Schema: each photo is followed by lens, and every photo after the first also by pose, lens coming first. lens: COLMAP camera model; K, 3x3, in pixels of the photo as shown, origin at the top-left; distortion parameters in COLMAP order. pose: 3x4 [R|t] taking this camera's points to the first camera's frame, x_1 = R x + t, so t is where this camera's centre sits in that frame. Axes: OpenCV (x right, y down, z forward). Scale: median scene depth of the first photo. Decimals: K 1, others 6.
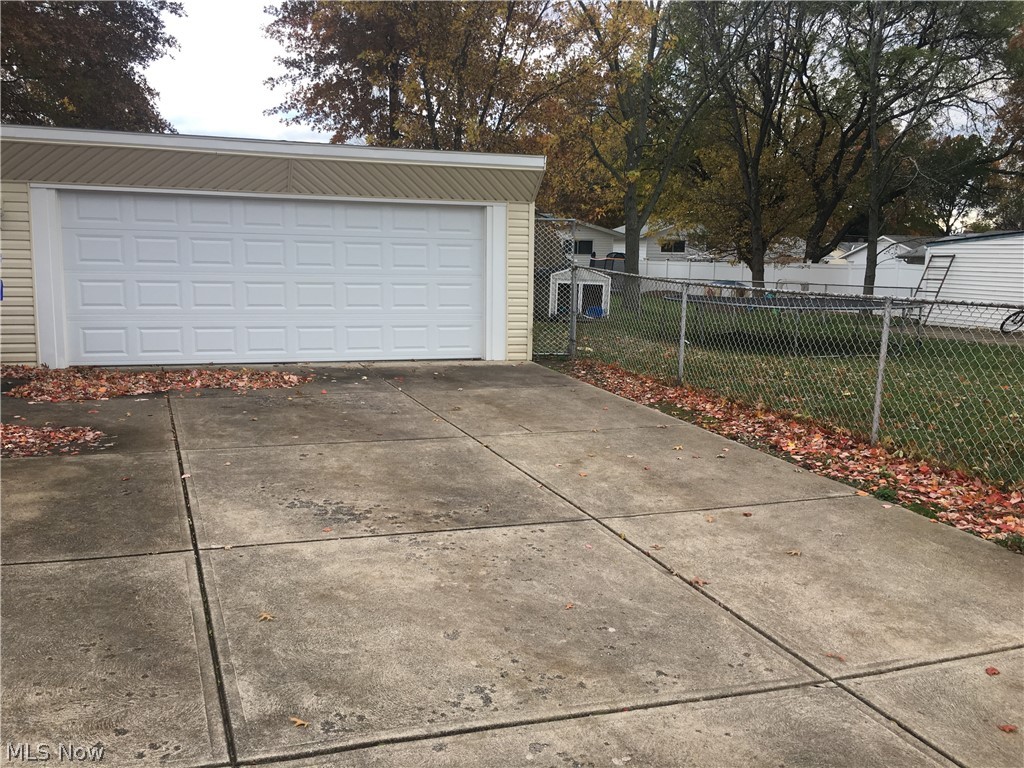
lens RADIAL K [[867.2, 0, 512.0], [0, 867.2, 384.0], [0, 0, 1]] dist [0.001128, 0.001178]
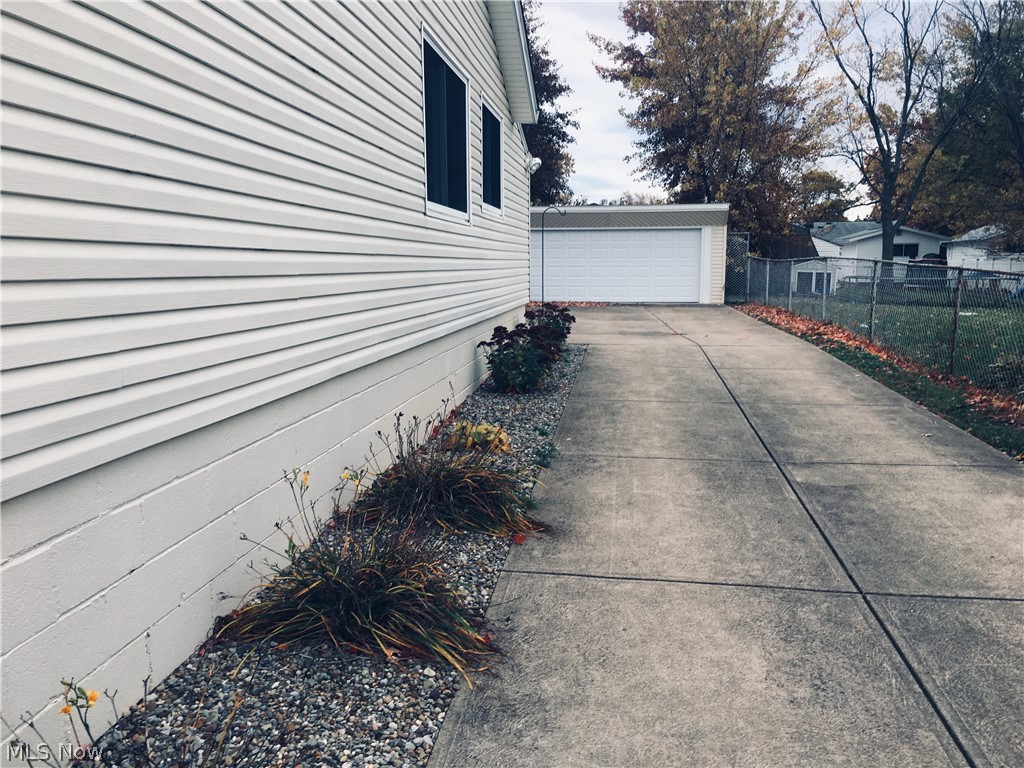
lens RADIAL K [[867.2, 0, 512.0], [0, 867.2, 384.0], [0, 0, 1]] dist [0.001128, 0.001178]
pose [[0.893372, 0.043492, -0.447207, 0.495190], [-0.049455, 0.998775, -0.001661, 0.188420], [0.446587, 0.023601, 0.894429, -1.022548]]
